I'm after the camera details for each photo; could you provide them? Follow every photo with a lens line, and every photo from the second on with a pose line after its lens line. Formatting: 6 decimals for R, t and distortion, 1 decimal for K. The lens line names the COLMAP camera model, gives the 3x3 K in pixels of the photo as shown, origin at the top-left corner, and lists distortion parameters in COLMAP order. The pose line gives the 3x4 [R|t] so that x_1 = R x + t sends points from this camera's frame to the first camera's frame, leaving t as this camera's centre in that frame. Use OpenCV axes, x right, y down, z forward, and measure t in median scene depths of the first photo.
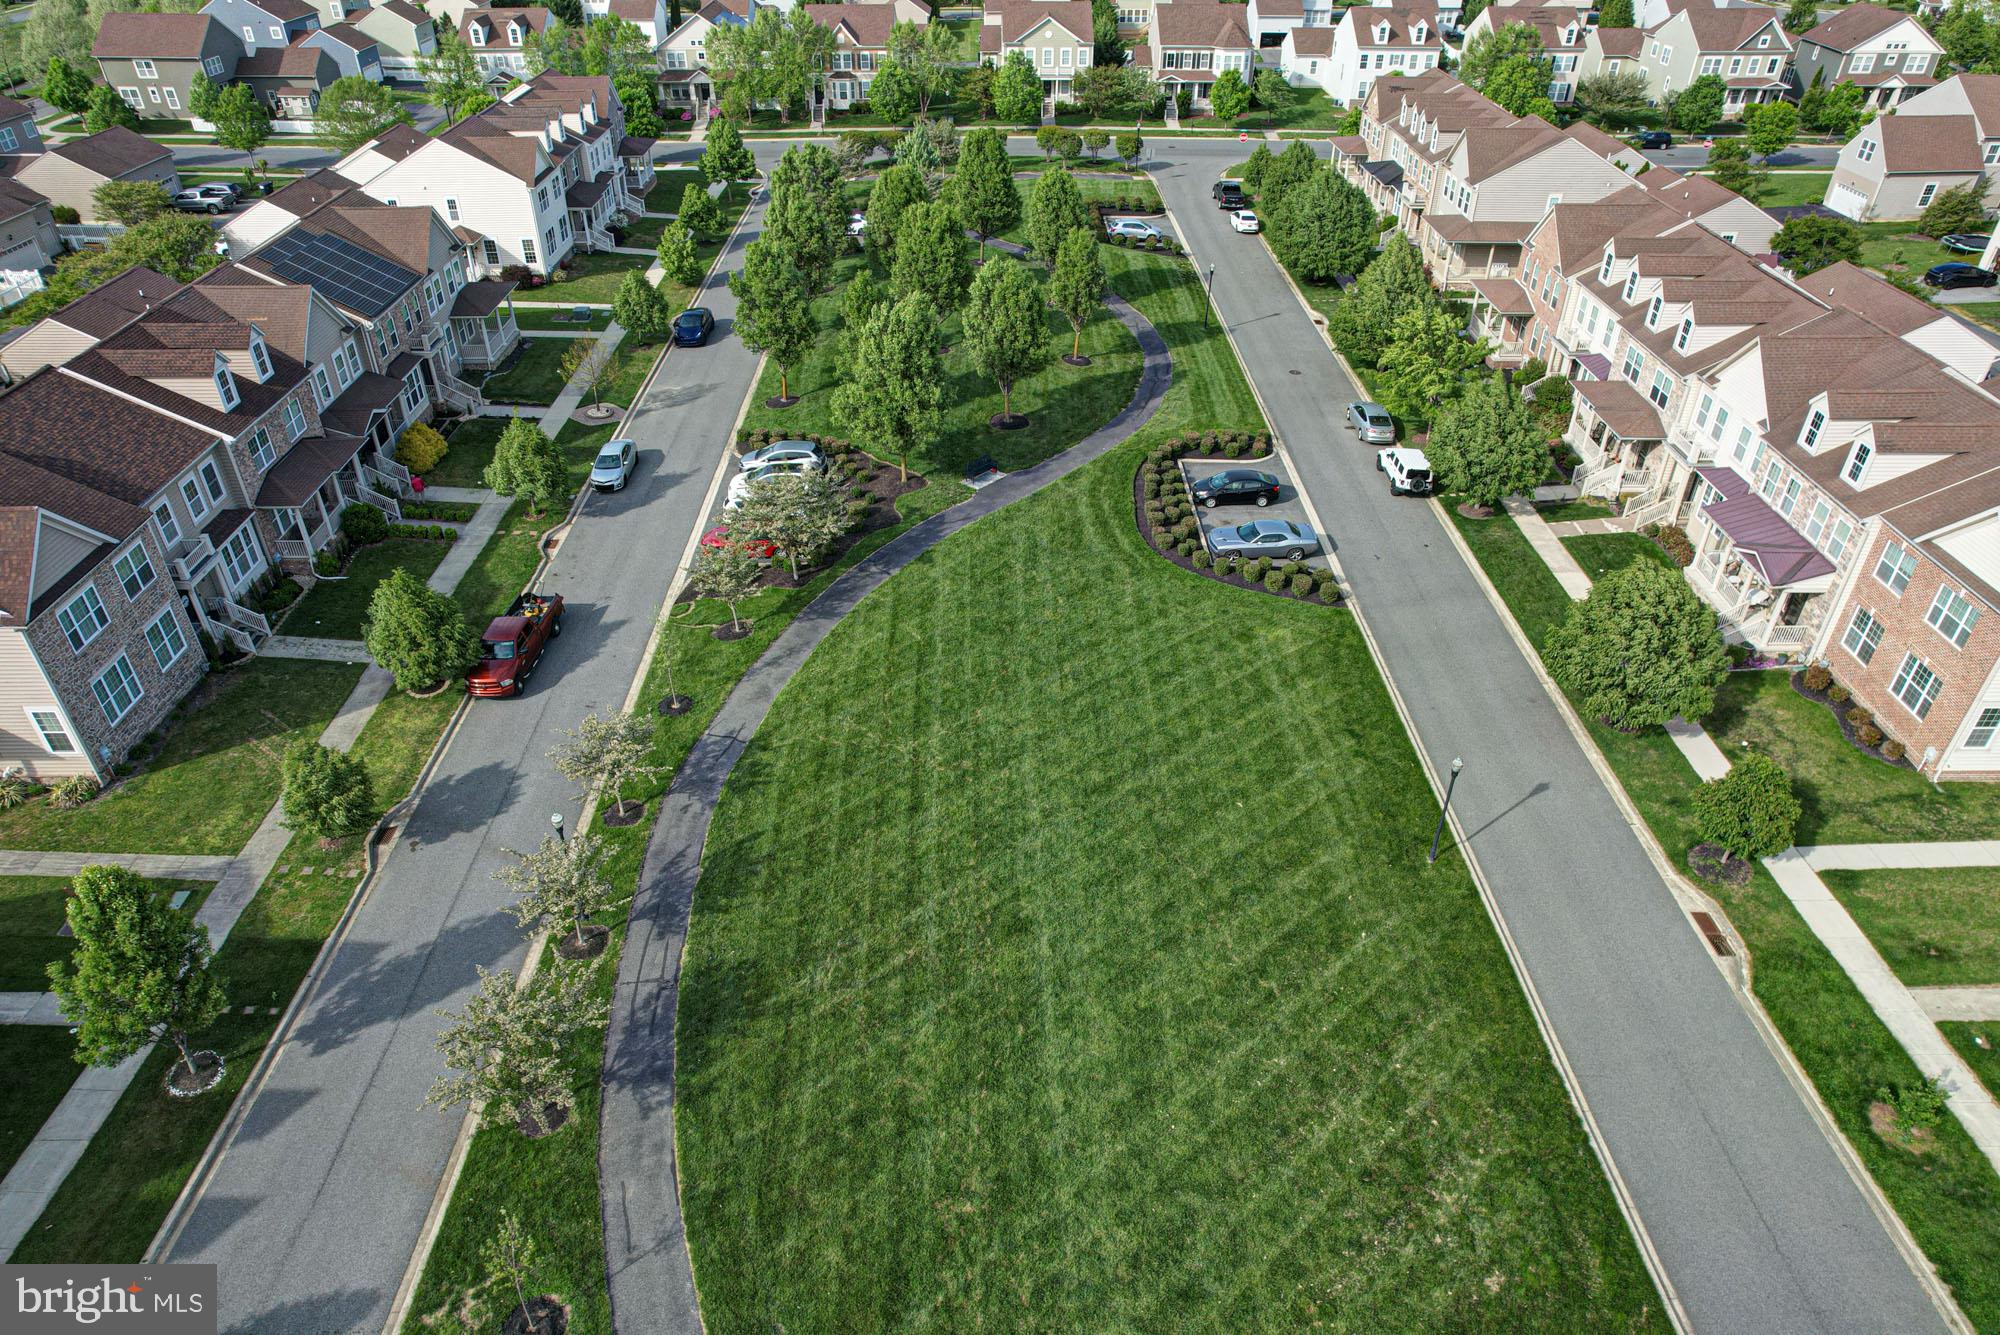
lens RADIAL K [[1281.2, 0, 993.9], [0, 1281.2, 686.6], [0, 0, 1]] dist [-0.077718, 0.068844]
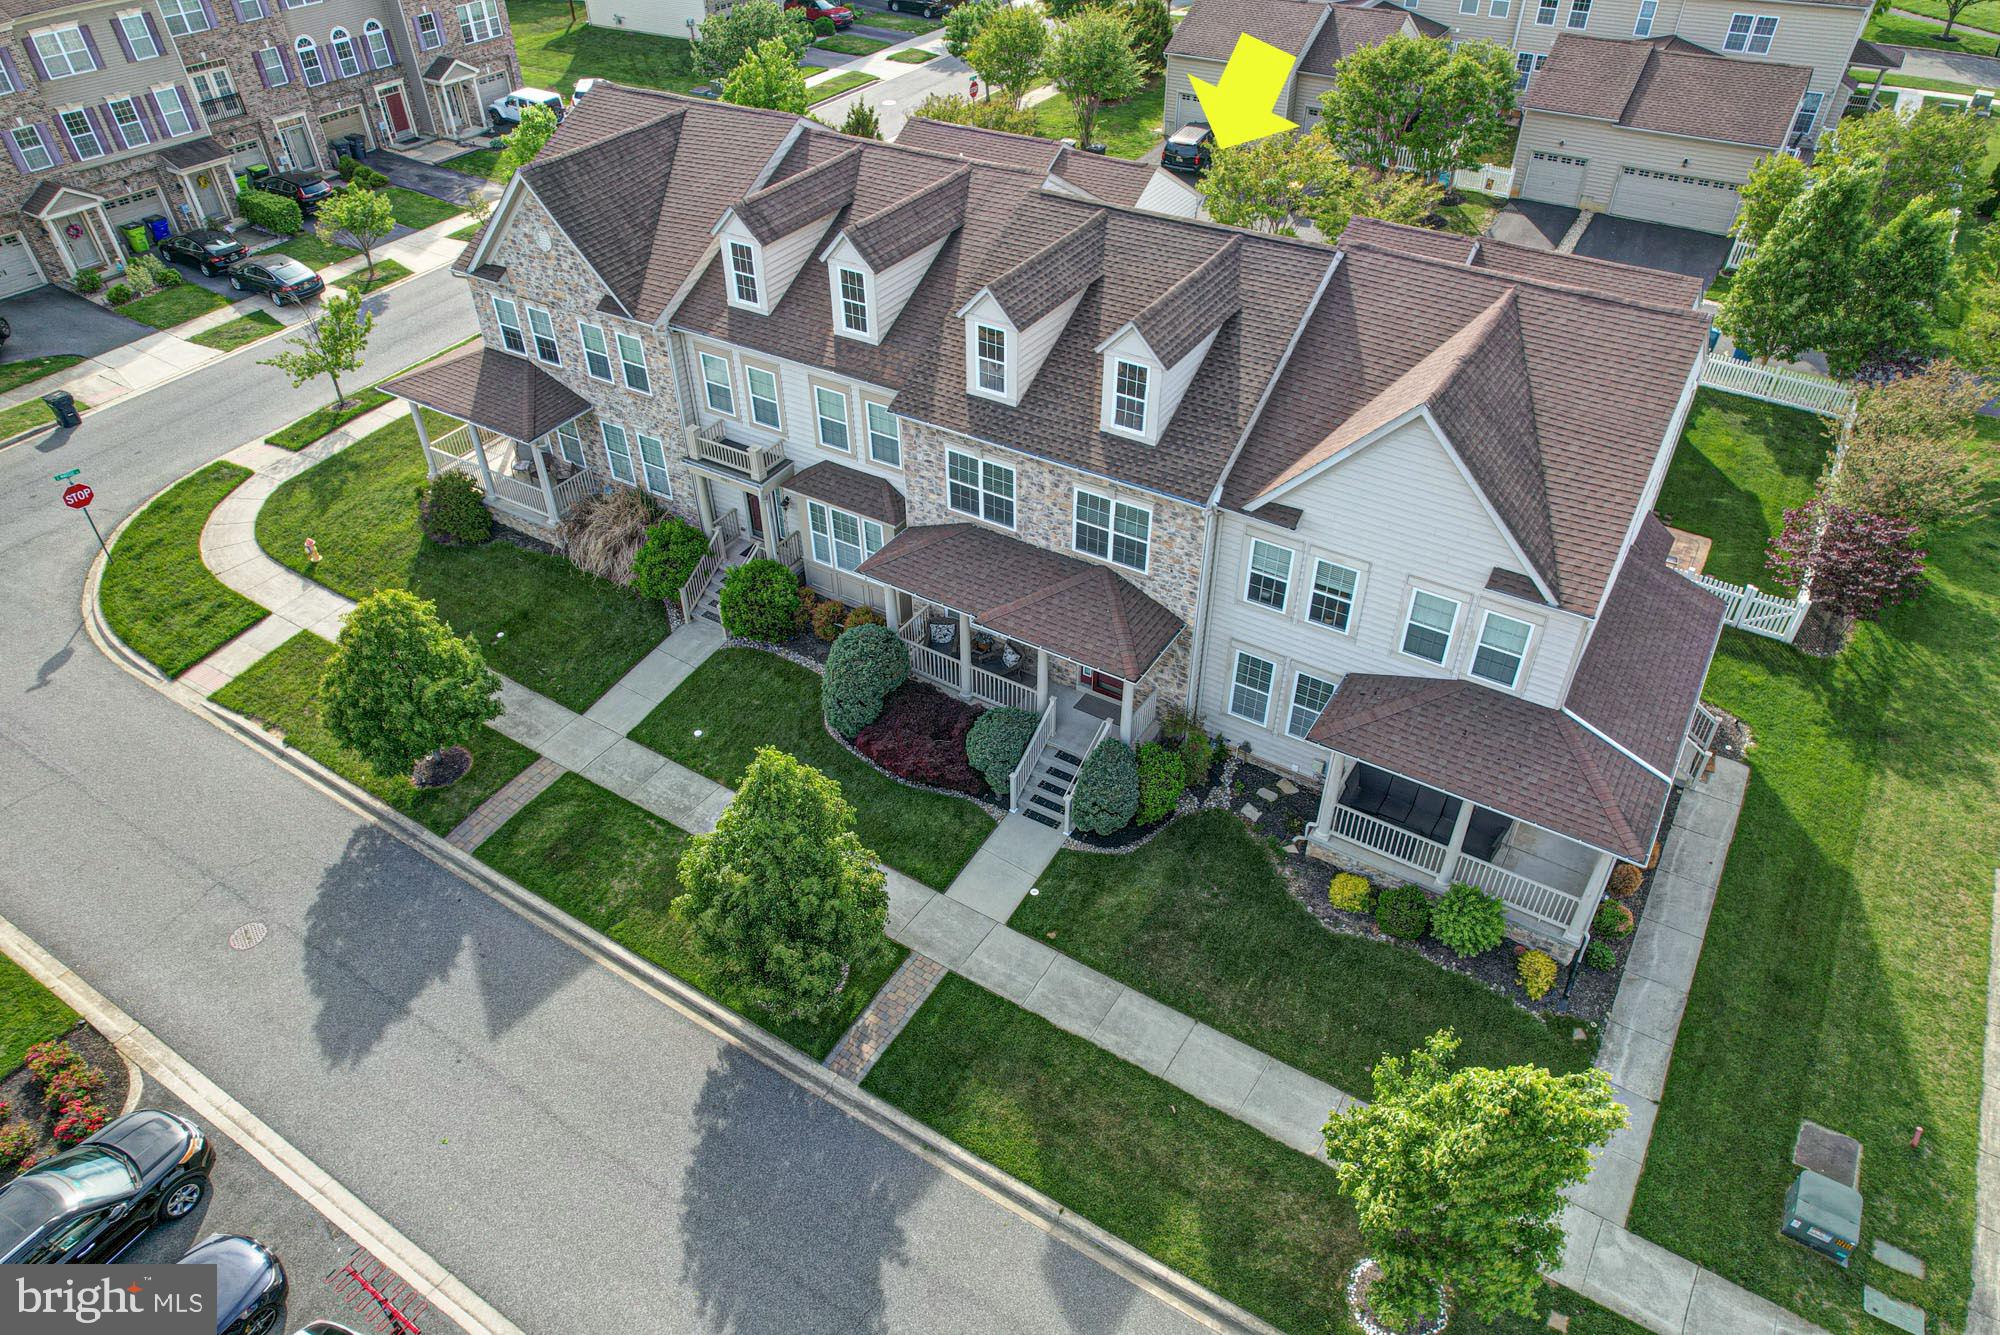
lens RADIAL K [[1281.2, 0, 994.8], [0, 1281.2, 693.5], [0, 0, 1]] dist [-0.077718, 0.068844]
pose [[-0.545619, 0.544127, -0.637358, -0.238335], [-0.472152, 0.428750, 0.770225, -0.130054], [0.692368, 0.721179, 0.022977, 0.493628]]
